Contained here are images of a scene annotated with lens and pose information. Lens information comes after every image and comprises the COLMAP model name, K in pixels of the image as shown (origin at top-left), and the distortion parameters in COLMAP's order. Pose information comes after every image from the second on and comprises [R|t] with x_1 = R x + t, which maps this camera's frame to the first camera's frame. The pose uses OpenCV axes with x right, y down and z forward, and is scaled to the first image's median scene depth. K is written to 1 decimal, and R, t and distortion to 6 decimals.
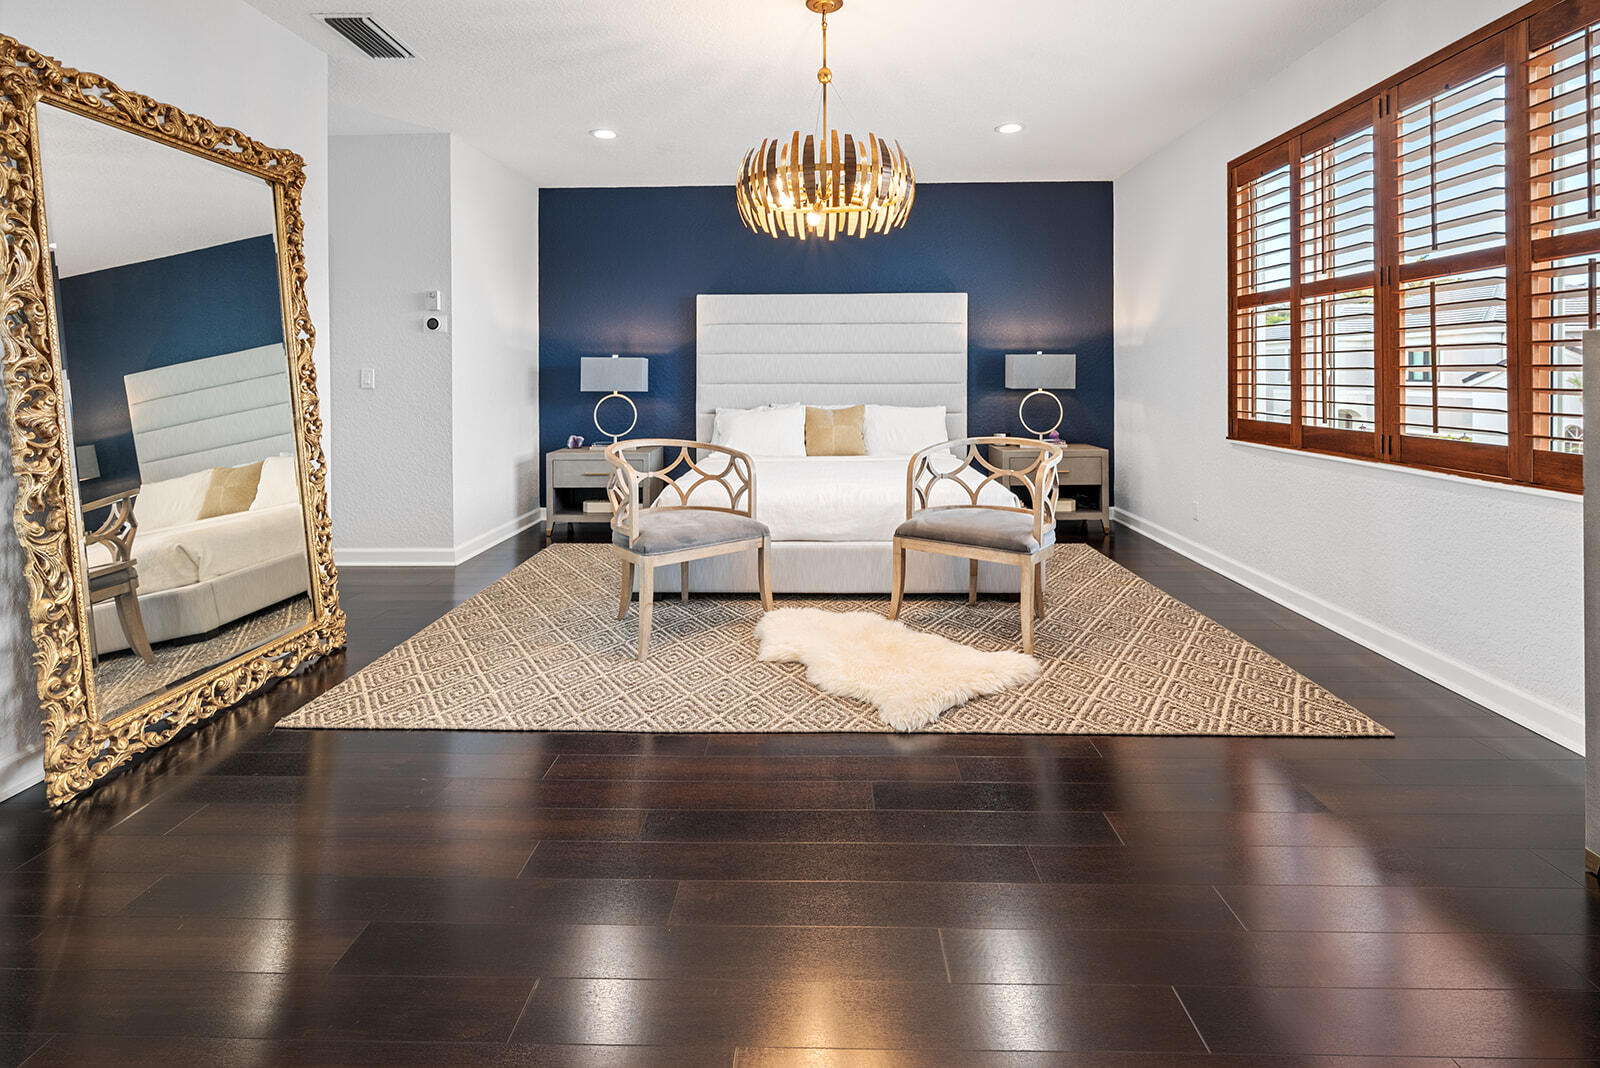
lens RADIAL K [[740.3, 0, 796.9], [0, 740.3, 453.2], [0, 0, 1]] dist [-0.001726, -0.000099]
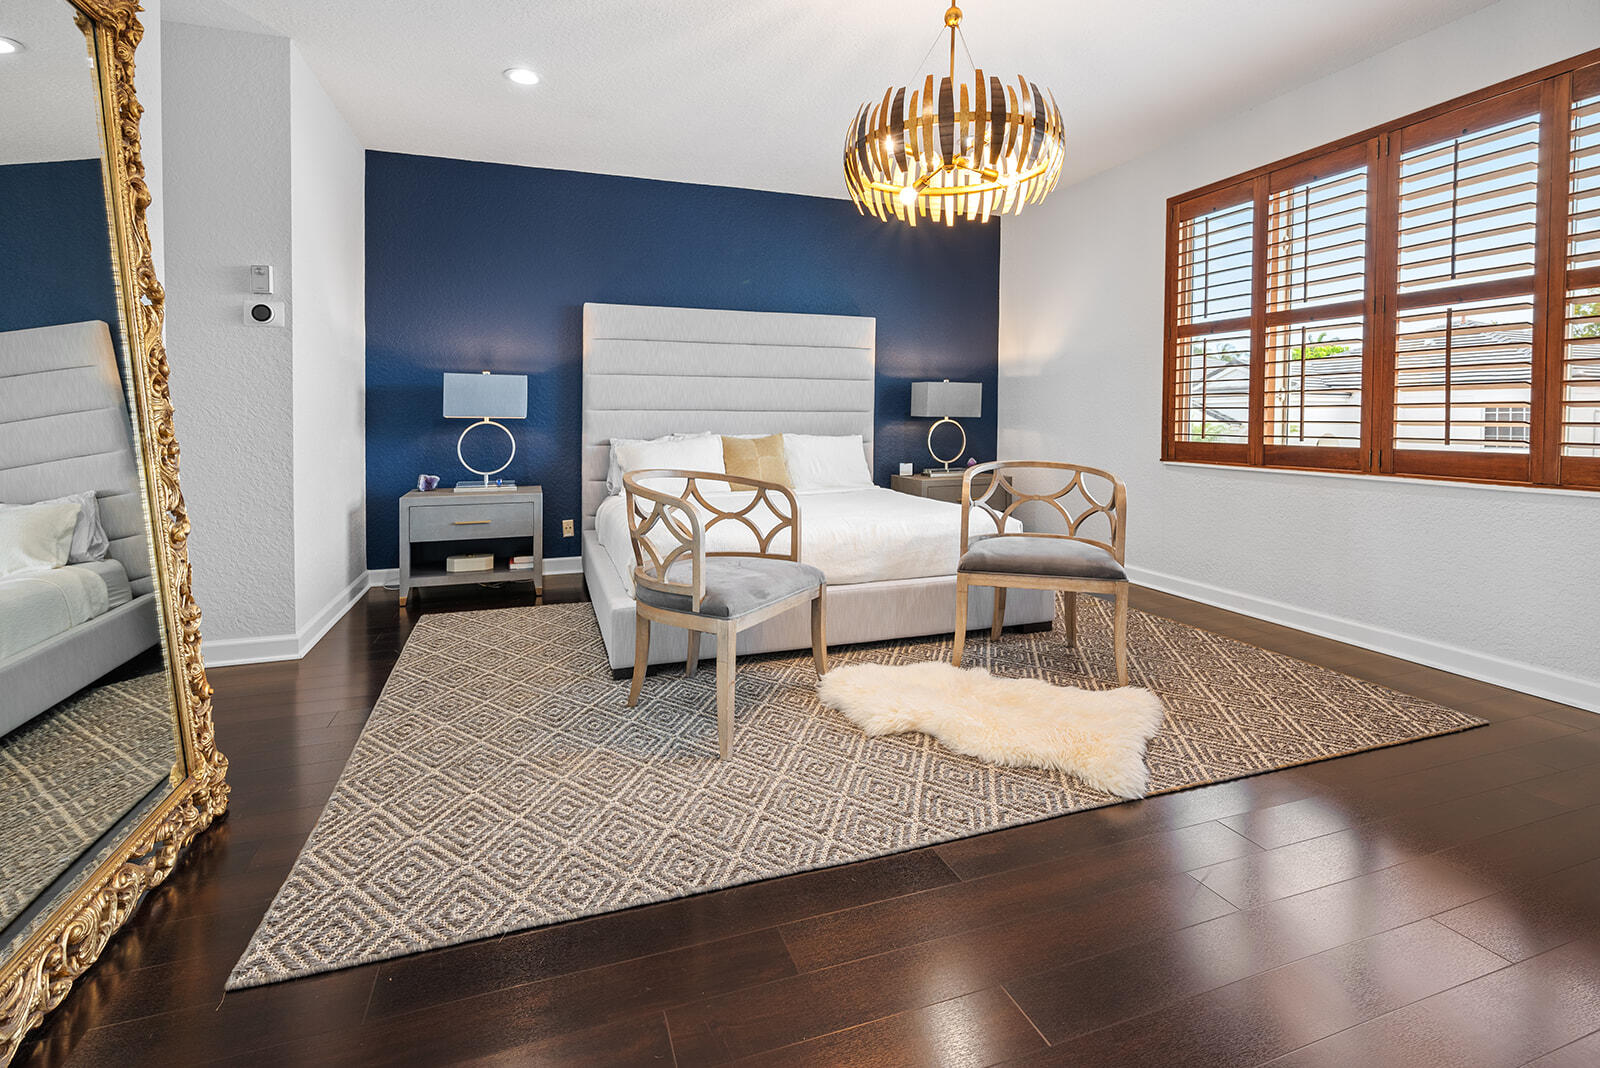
lens RADIAL K [[732.3, 0, 799.9], [0, 732.3, 496.6], [0, 0, 1]] dist [0.001186, -0.000567]
pose [[0.937570, -0.032413, 0.346282, -0.326101], [0.031171, 0.999472, 0.009158, 0.007402], [-0.346396, 0.002208, 0.938086, 0.228965]]
